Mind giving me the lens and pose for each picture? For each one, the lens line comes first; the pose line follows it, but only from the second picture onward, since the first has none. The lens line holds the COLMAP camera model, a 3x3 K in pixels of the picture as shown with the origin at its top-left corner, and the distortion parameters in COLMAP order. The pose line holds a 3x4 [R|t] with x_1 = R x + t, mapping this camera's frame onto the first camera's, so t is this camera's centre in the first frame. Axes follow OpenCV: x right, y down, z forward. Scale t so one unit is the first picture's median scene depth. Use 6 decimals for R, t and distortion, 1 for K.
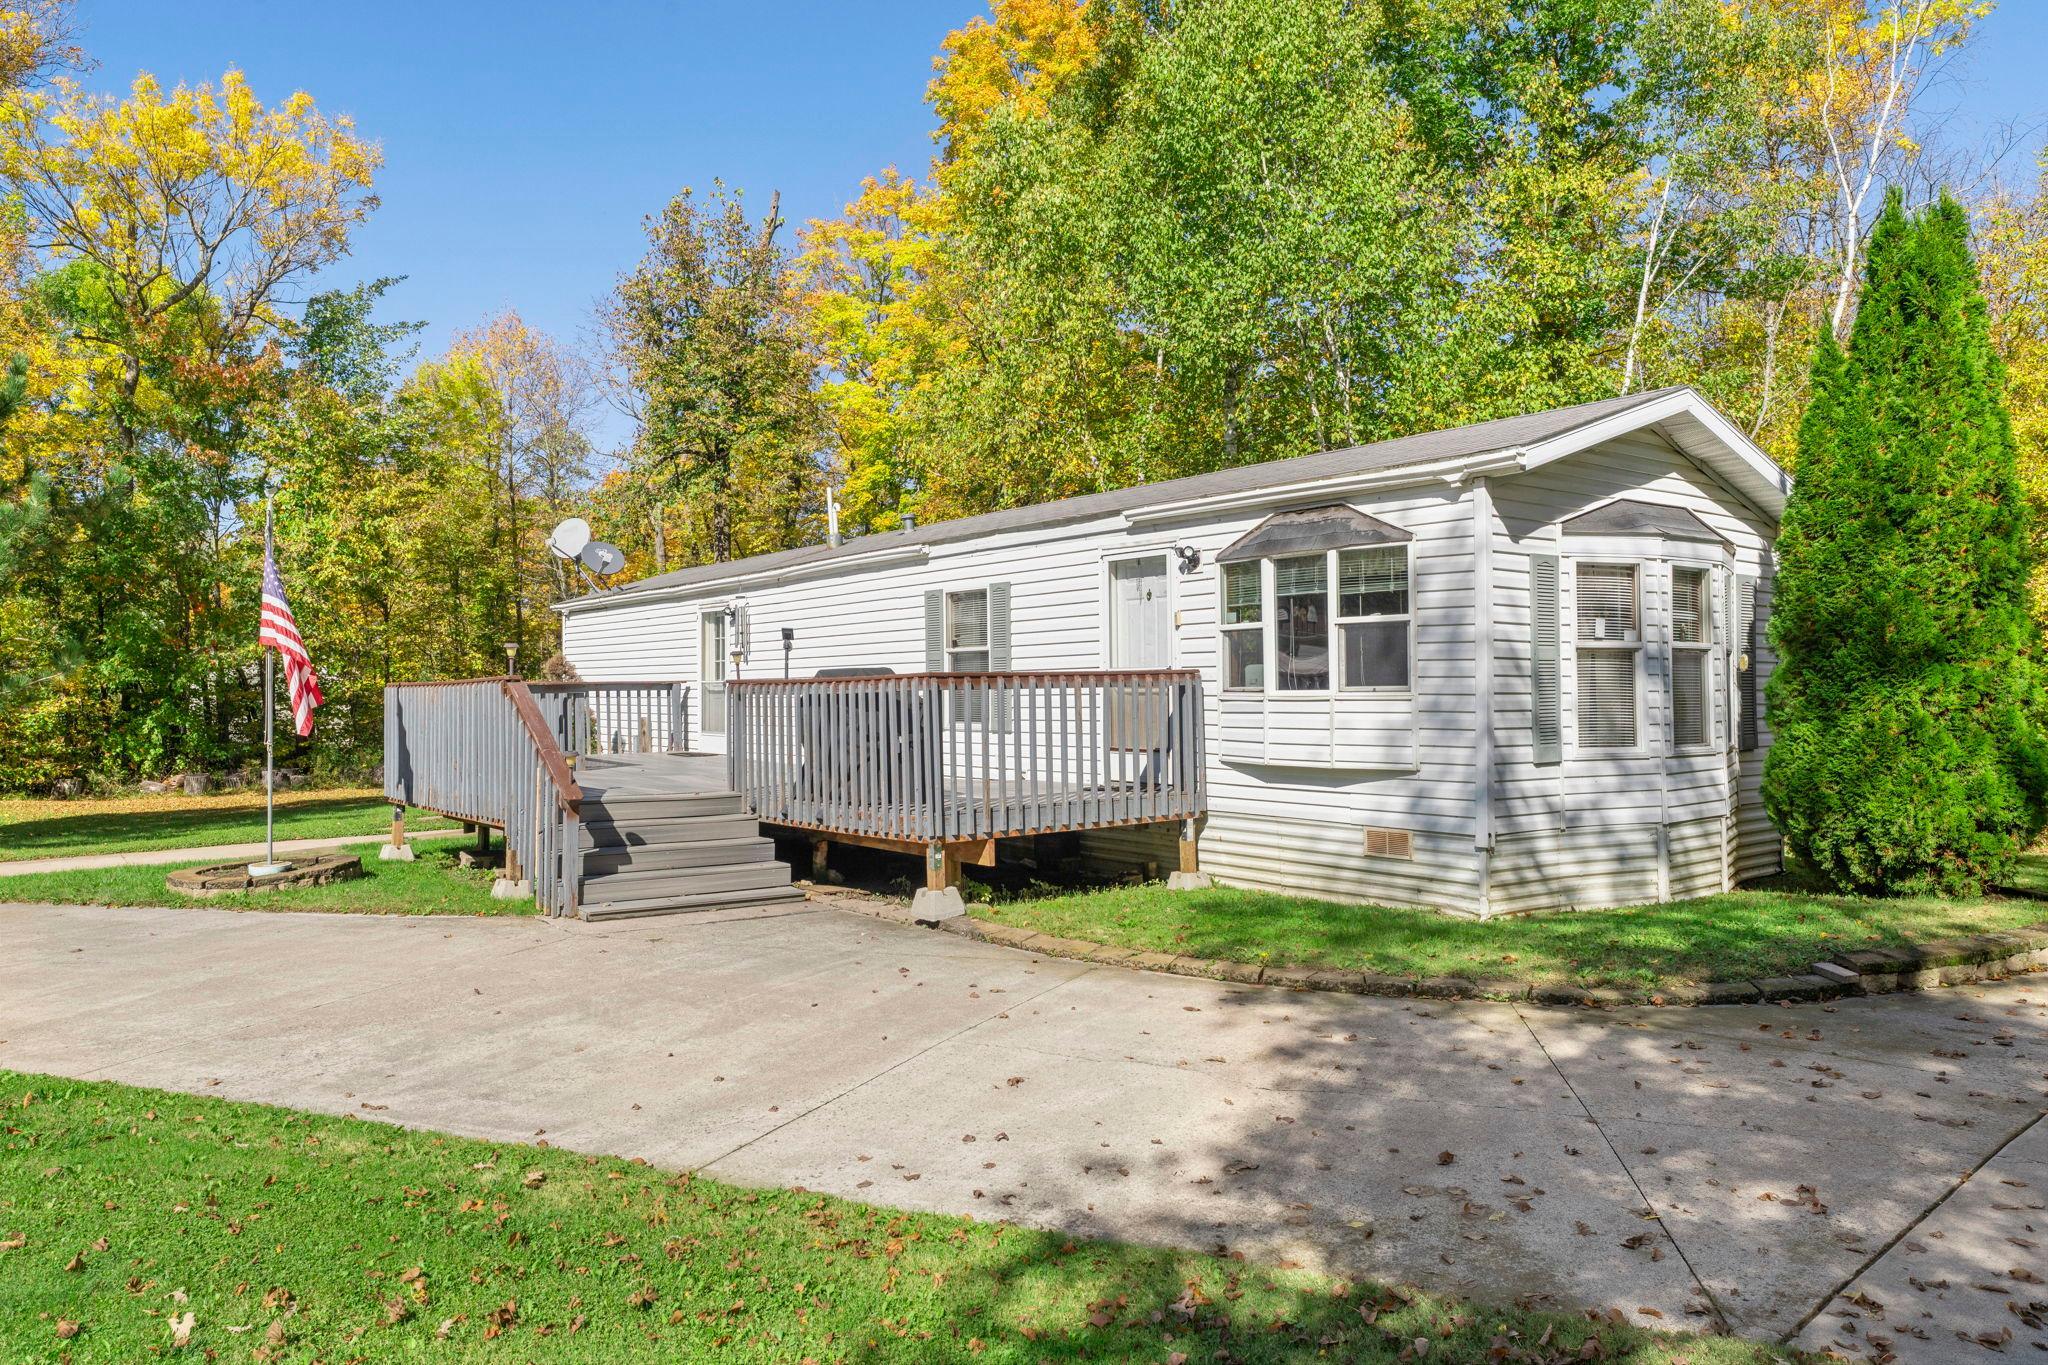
lens RADIAL K [[1357.7, 0, 1021.8], [0, 1357.7, 672.6], [0, 0, 1]] dist [0.000338, 0.001414]
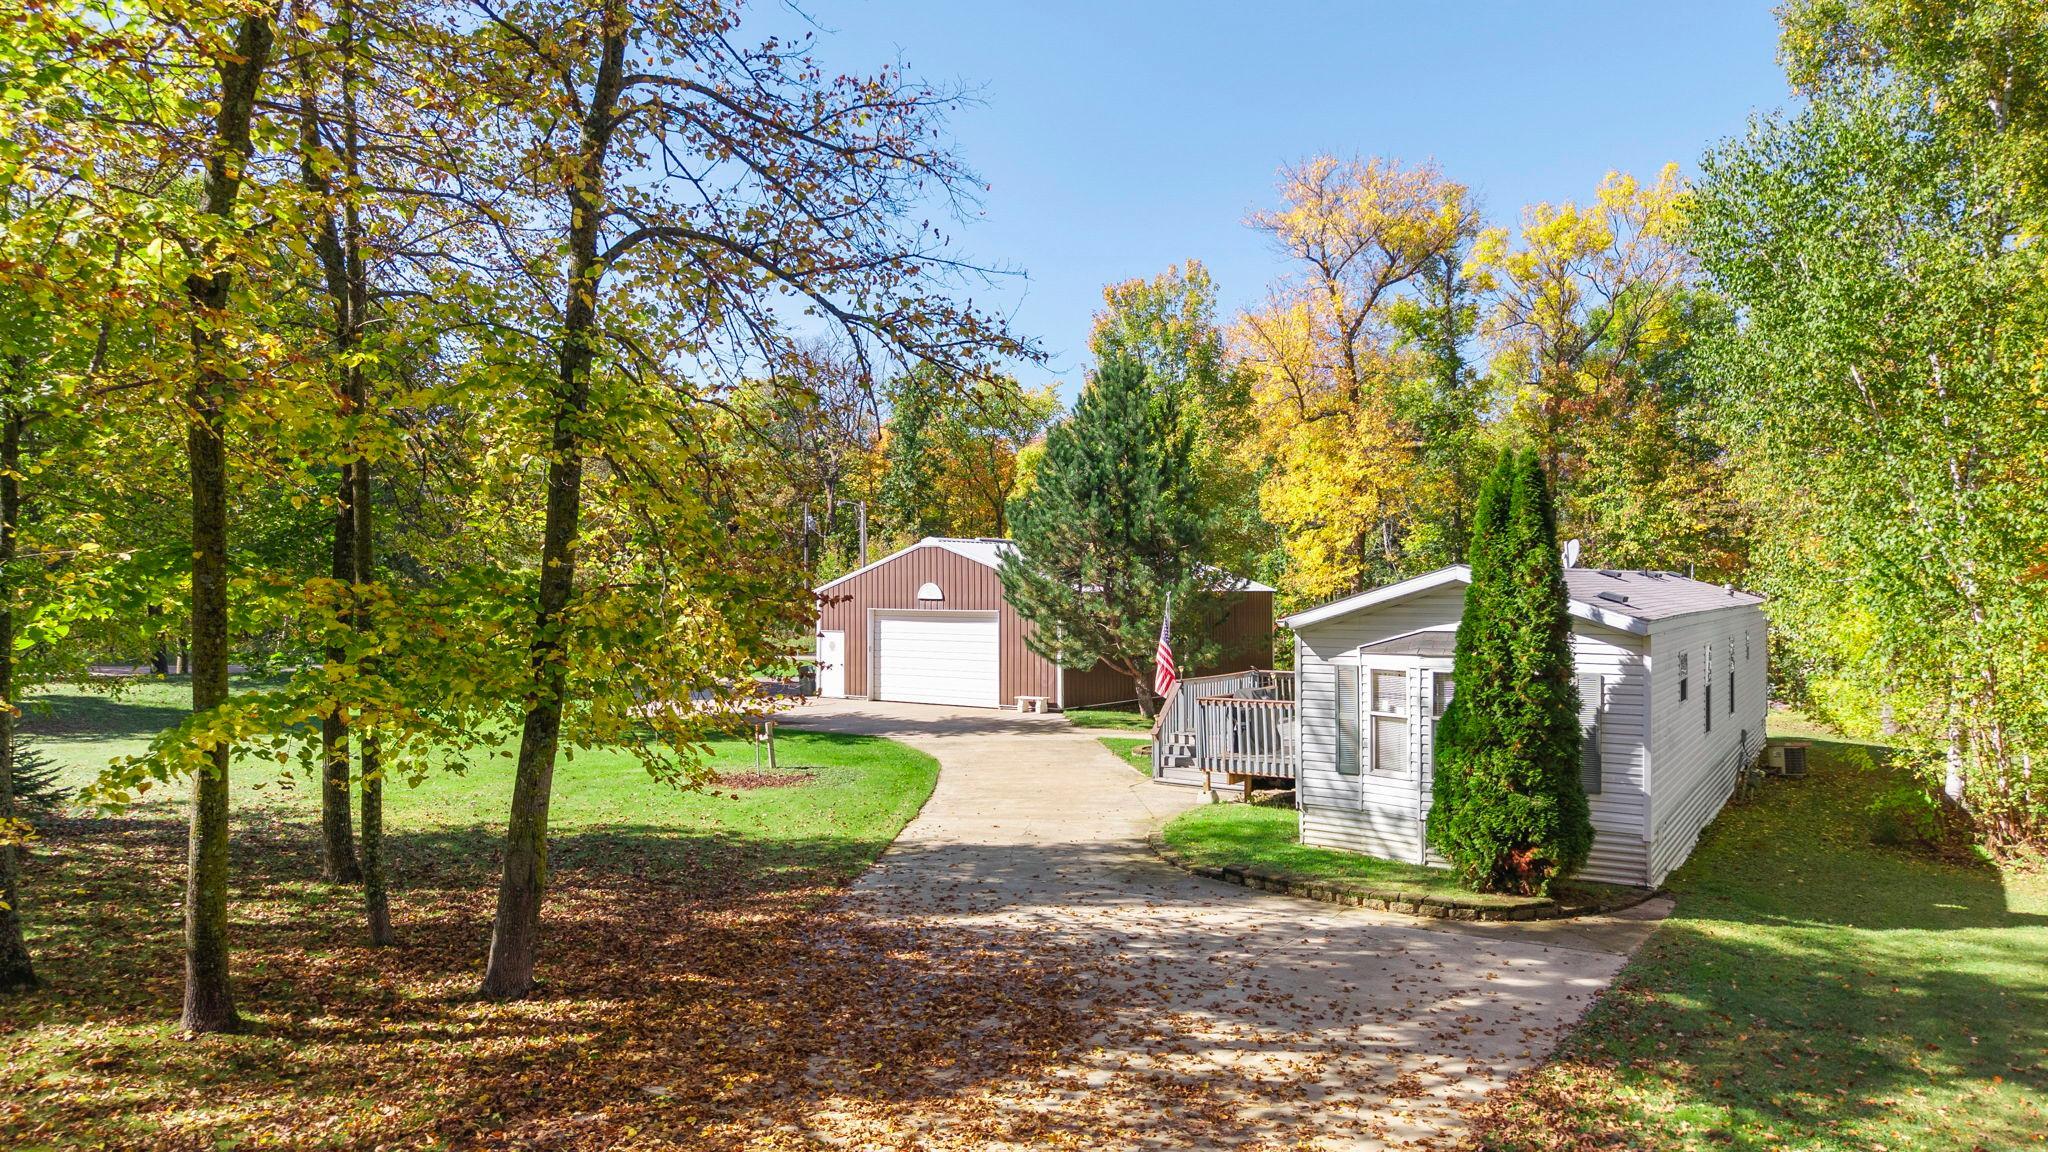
lens RADIAL K [[1365.4, 0, 1016.8], [0, 1365.4, 580.2], [0, 0, 1]] dist [0.057781, -0.065167]
pose [[0.341460, 0.006849, -0.939871, 1.903187], [0.011800, 0.999863, 0.011573, -0.217571], [0.939822, -0.015042, 0.341333, -0.107190]]
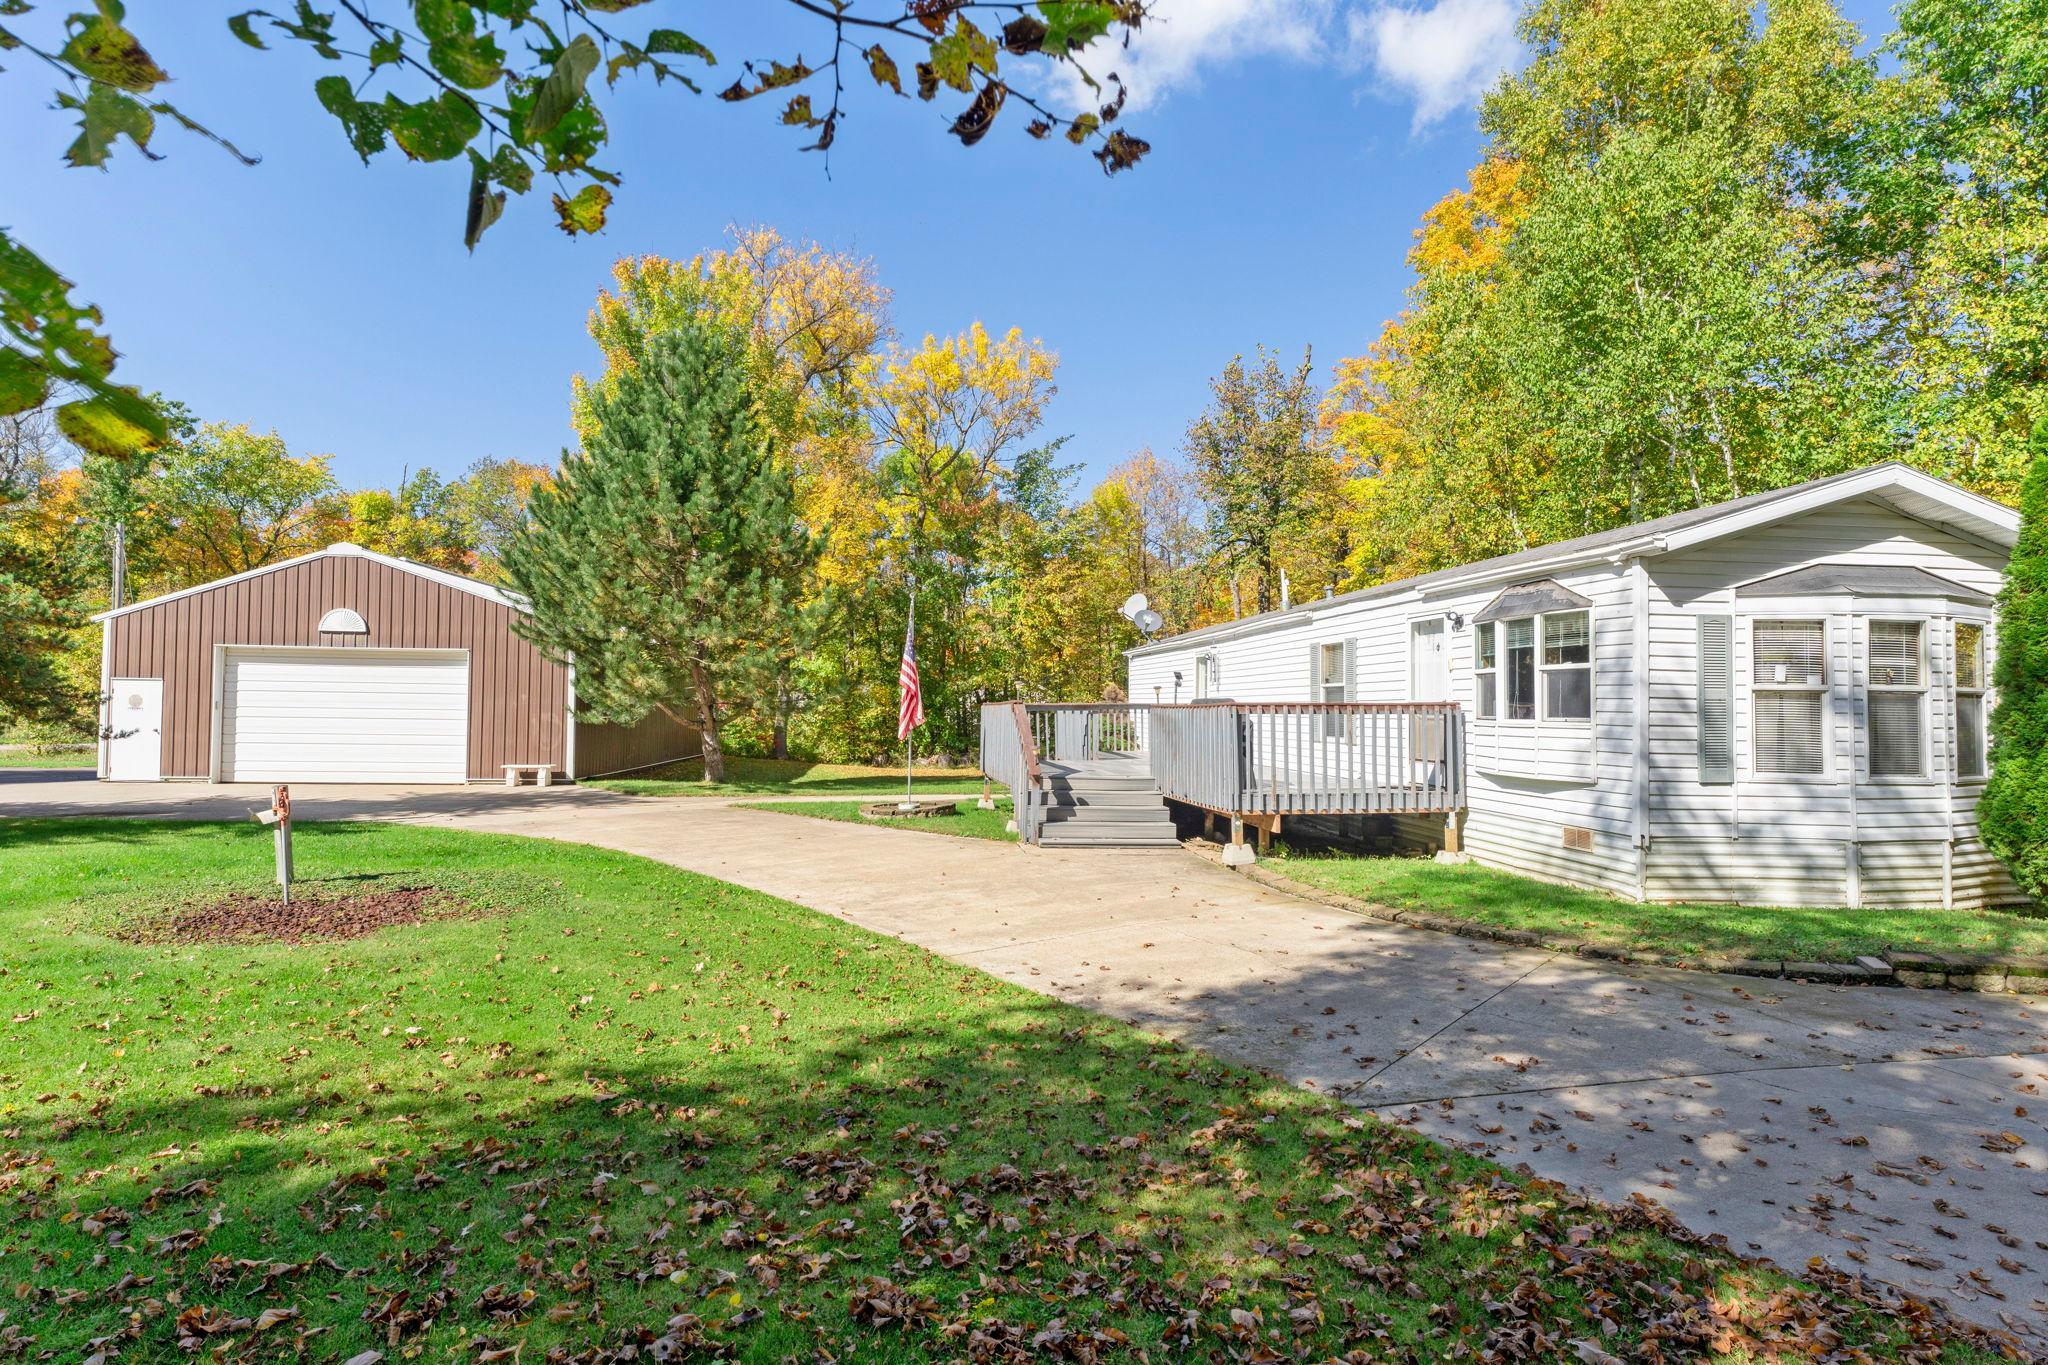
lens RADIAL K [[1027.3, 0, 1021.8], [0, 1027.3, 674.2], [0, 0, 1]] dist [0.001564, -0.004196]
pose [[0.869564, 0.000843, -0.493819, 0.273765], [-0.010768, 0.999793, -0.017254, -0.008625], [0.493702, 0.020321, 0.869393, -0.116319]]
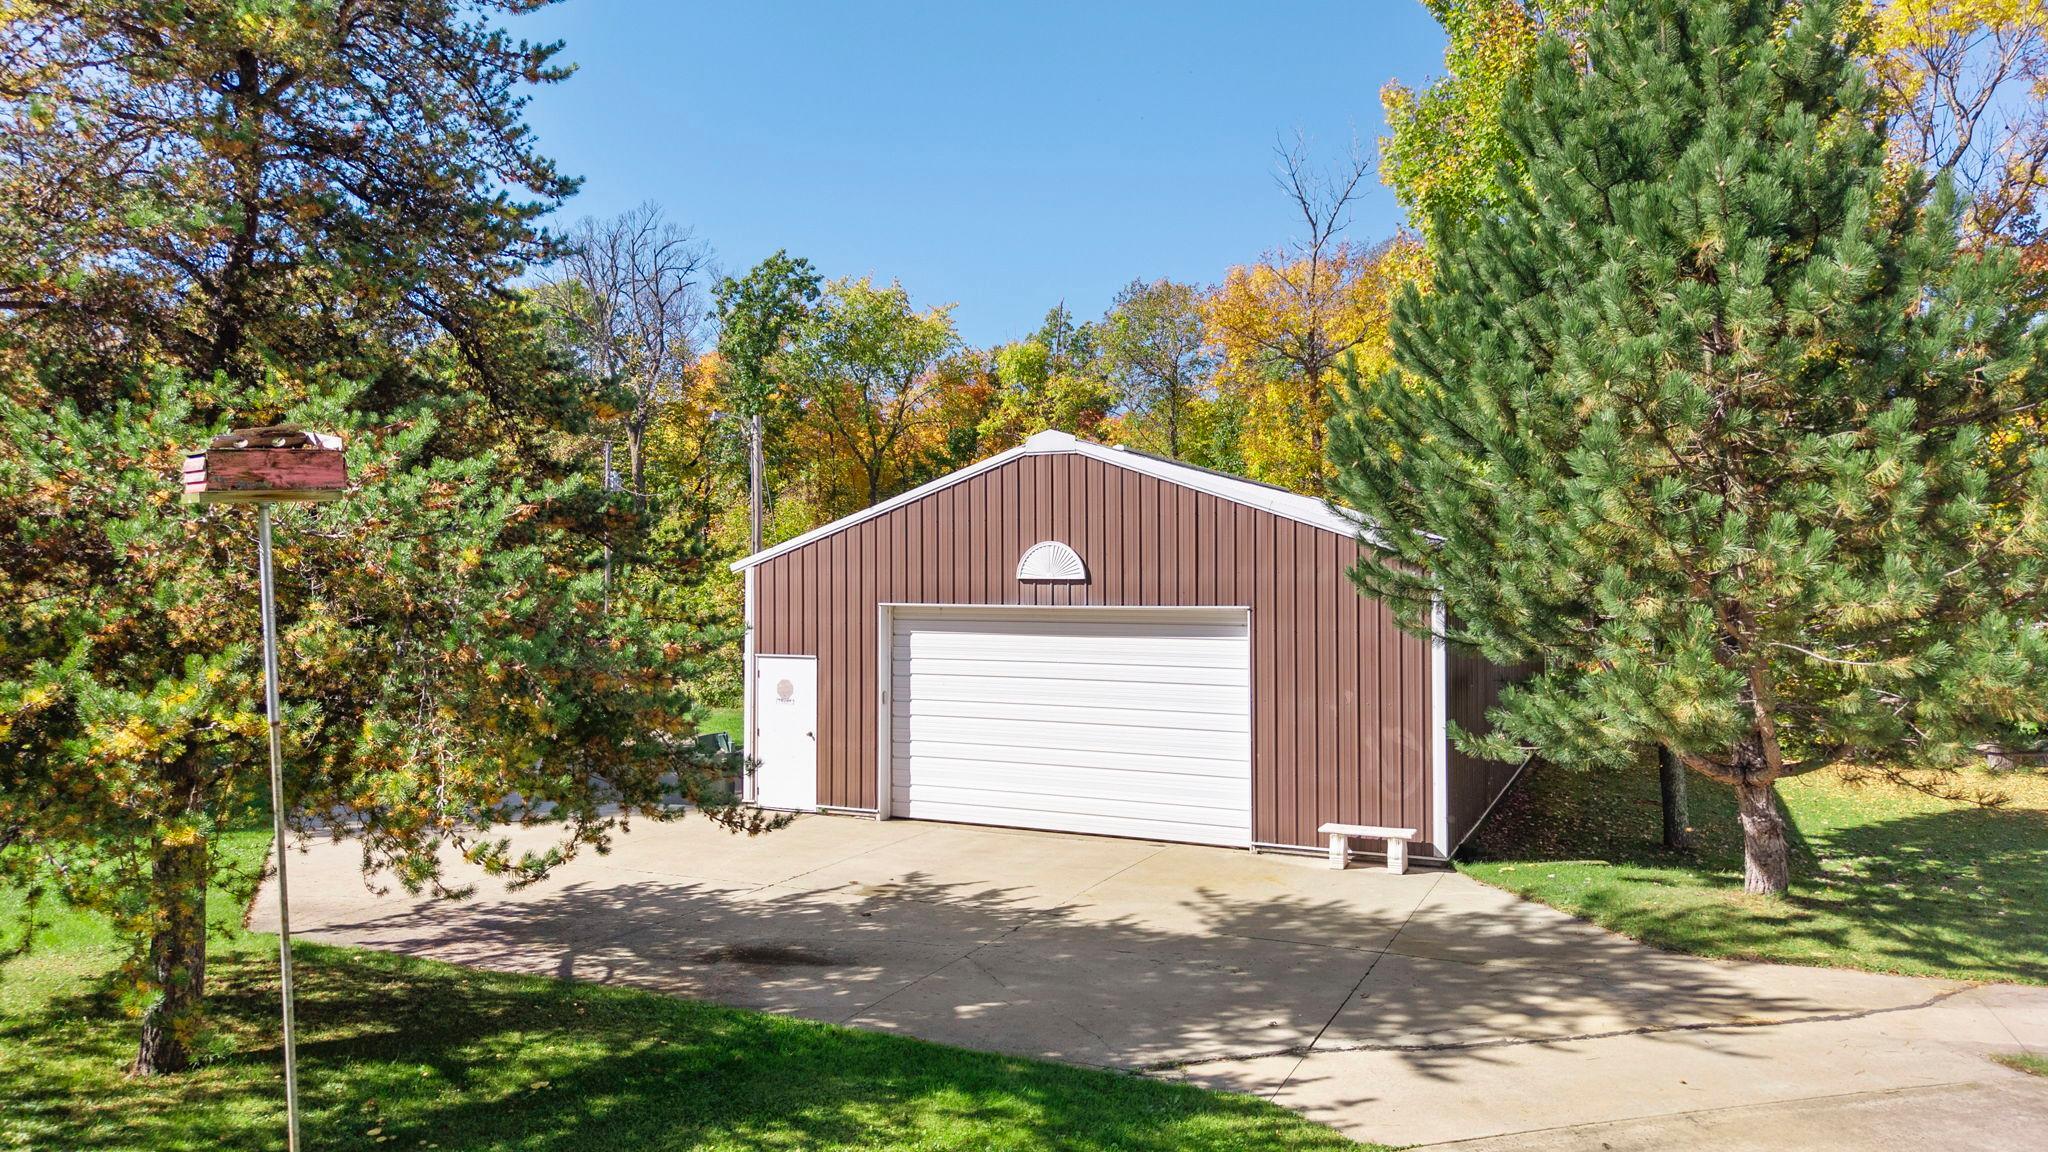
lens RADIAL K [[1365.4, 0, 1025.3], [0, 1365.4, 586.1], [0, 0, 1]] dist [0.057781, -0.065167]
pose [[0.502292, 0.009169, -0.864649, -0.551987], [0.008564, 0.999842, 0.015578, -0.136400], [0.864656, -0.015229, 0.502134, 0.159623]]
